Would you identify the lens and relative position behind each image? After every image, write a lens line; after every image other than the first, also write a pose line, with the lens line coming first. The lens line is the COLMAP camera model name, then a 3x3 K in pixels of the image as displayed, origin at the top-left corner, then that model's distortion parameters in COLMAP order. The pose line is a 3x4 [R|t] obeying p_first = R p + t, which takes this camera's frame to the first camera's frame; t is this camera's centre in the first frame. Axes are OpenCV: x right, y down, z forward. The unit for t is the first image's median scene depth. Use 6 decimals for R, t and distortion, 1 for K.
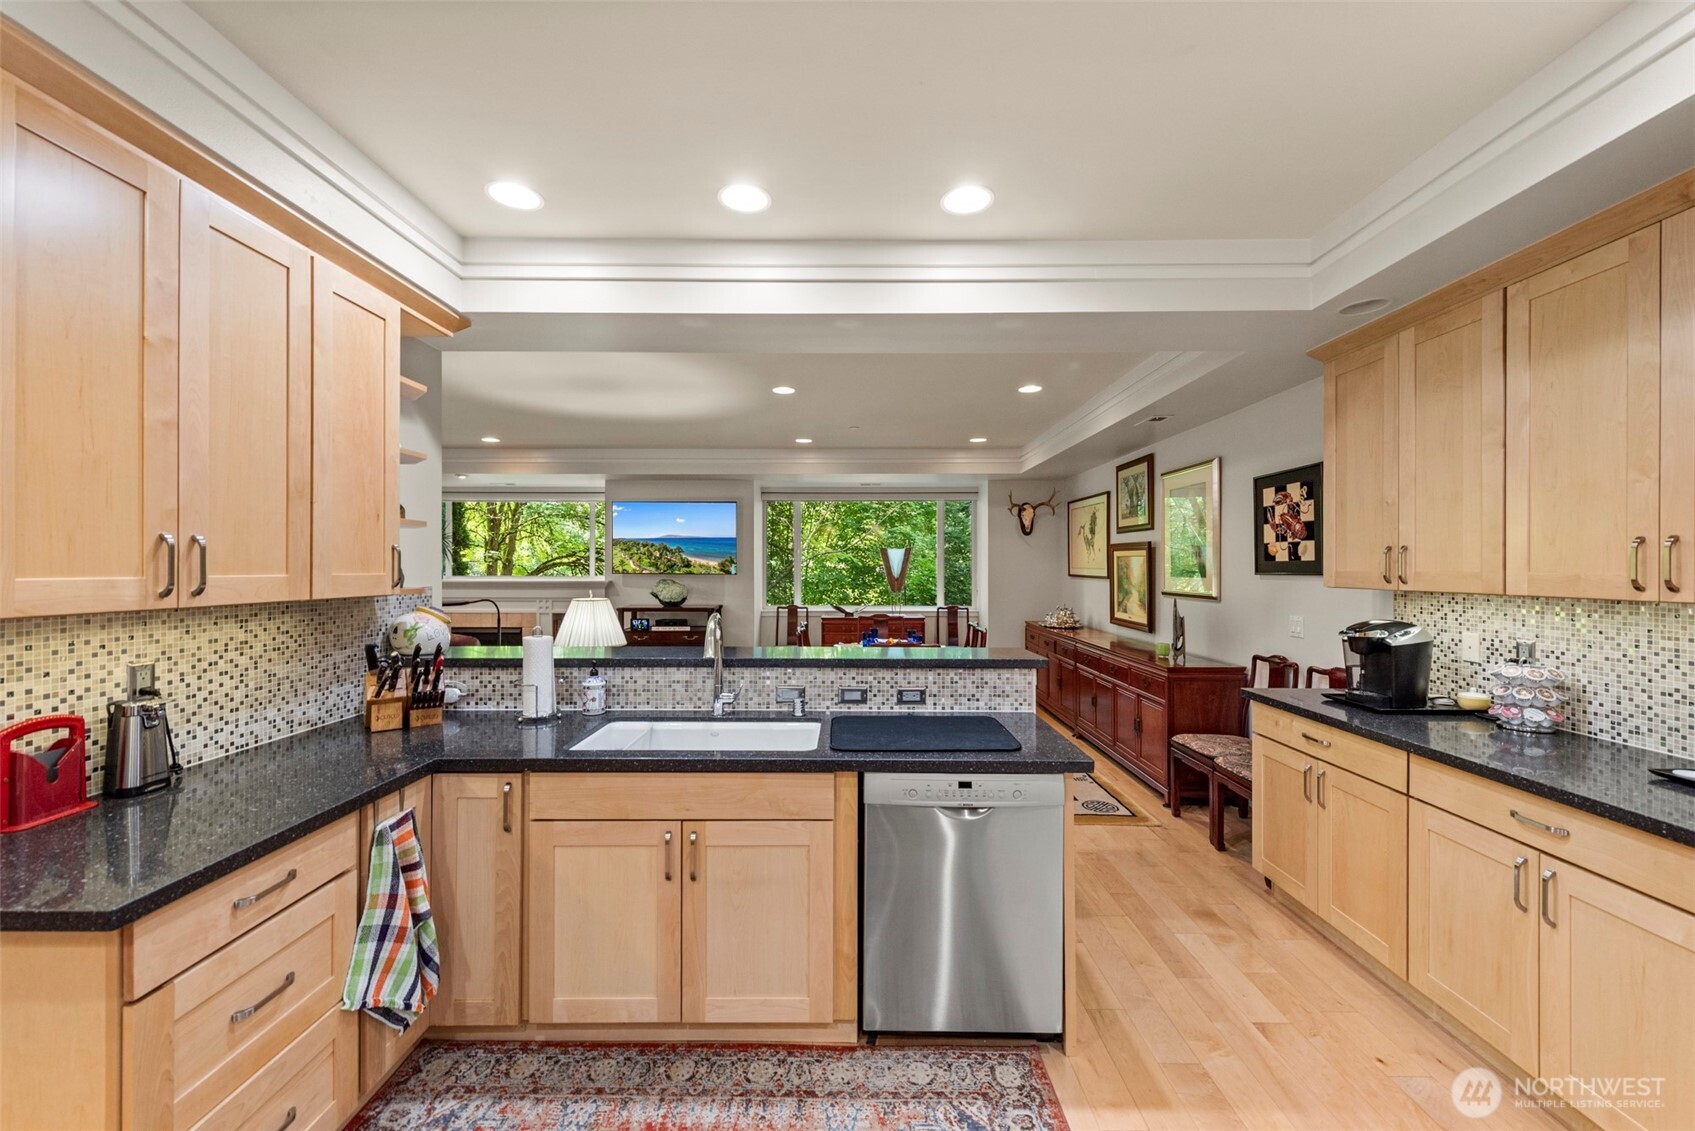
lens RADIAL K [[680.5, 0, 850.4], [0, 680.5, 564.3], [0, 0, 1]] dist [0.014619, -0.002967]
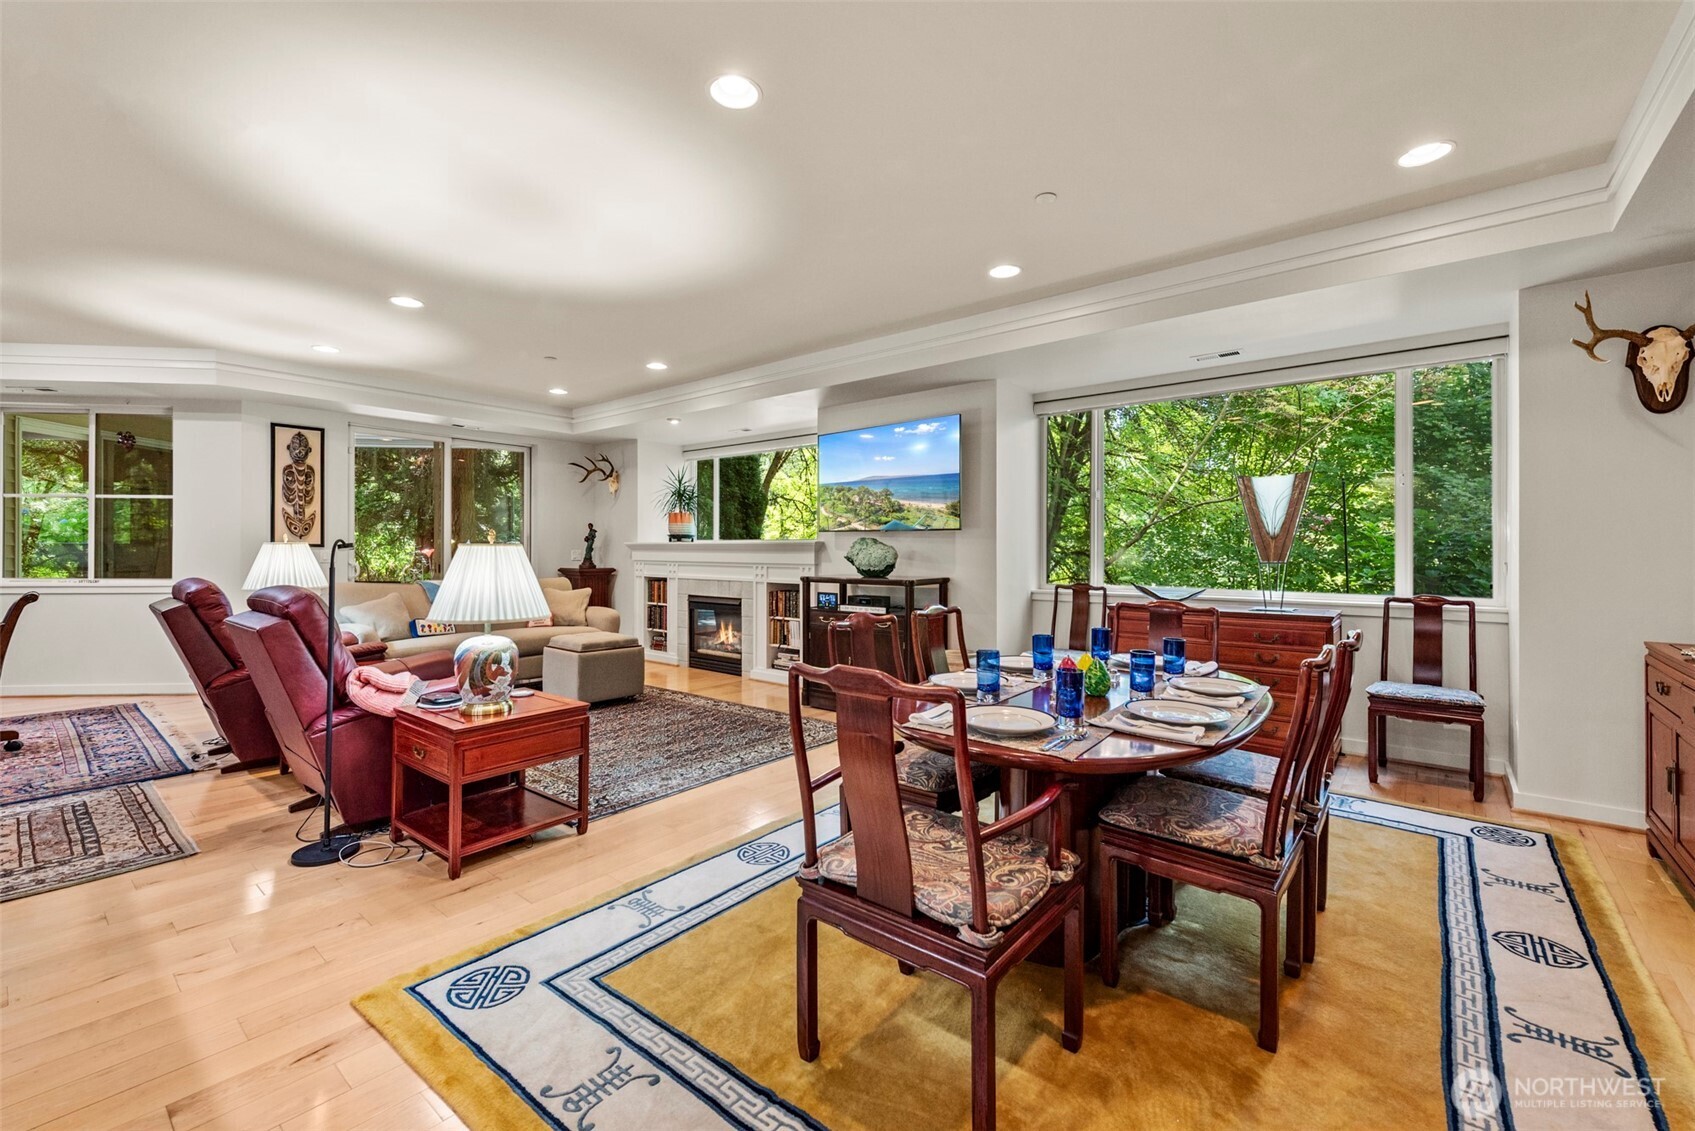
lens RADIAL K [[693.9, 0, 850.3], [0, 693.9, 550.8], [0, 0, 1]] dist [0.002919, -0.001483]
pose [[0.776547, 0.001414, -0.630058, 0.314300], [0.000258, 0.999997, 0.002561, 0.064595], [0.630059, -0.002151, 0.776544, 0.854143]]
